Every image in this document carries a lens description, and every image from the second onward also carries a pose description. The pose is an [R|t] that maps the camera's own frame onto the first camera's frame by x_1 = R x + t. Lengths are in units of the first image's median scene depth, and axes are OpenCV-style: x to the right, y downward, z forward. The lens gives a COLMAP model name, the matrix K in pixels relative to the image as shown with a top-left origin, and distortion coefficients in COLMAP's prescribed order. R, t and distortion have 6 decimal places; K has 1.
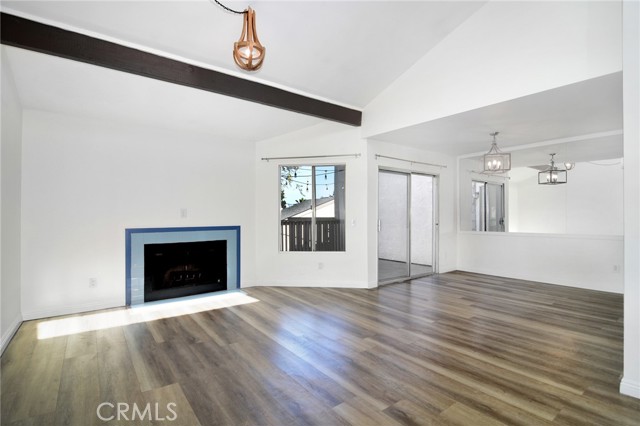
lens RADIAL K [[307.9, 0, 320.3], [0, 307.9, 219.4], [0, 0, 1]] dist [-0.021257, -0.000842]
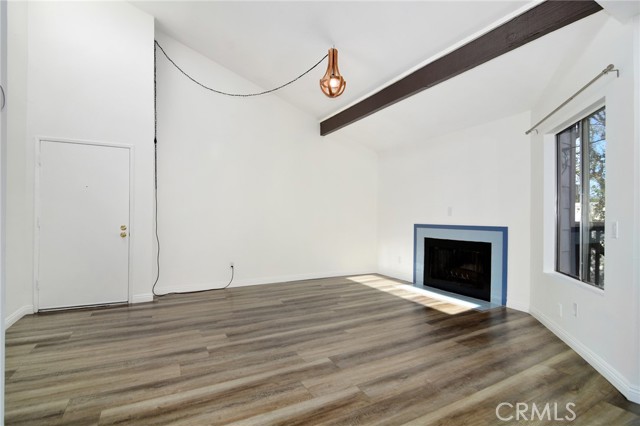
lens RADIAL K [[307.9, 0, 322.4], [0, 307.9, 212.5], [0, 0, 1]] dist [-0.021257, -0.000842]
pose [[-0.150793, -0.007075, -0.988540, 0.689534], [-0.016865, 0.999847, -0.004584, -0.004925], [0.988421, 0.015981, -0.150889, 0.776708]]
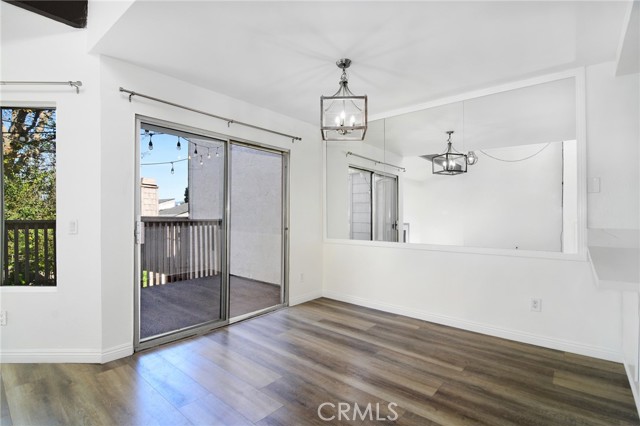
lens RADIAL K [[307.9, 0, 337.5], [0, 307.9, 217.6], [0, 0, 1]] dist [-0.021257, -0.000842]
pose [[0.970130, 0.005935, 0.242515, 0.443233], [0.001425, 0.999544, -0.030163, 0.014404], [-0.242583, 0.029607, 0.969679, 0.490139]]
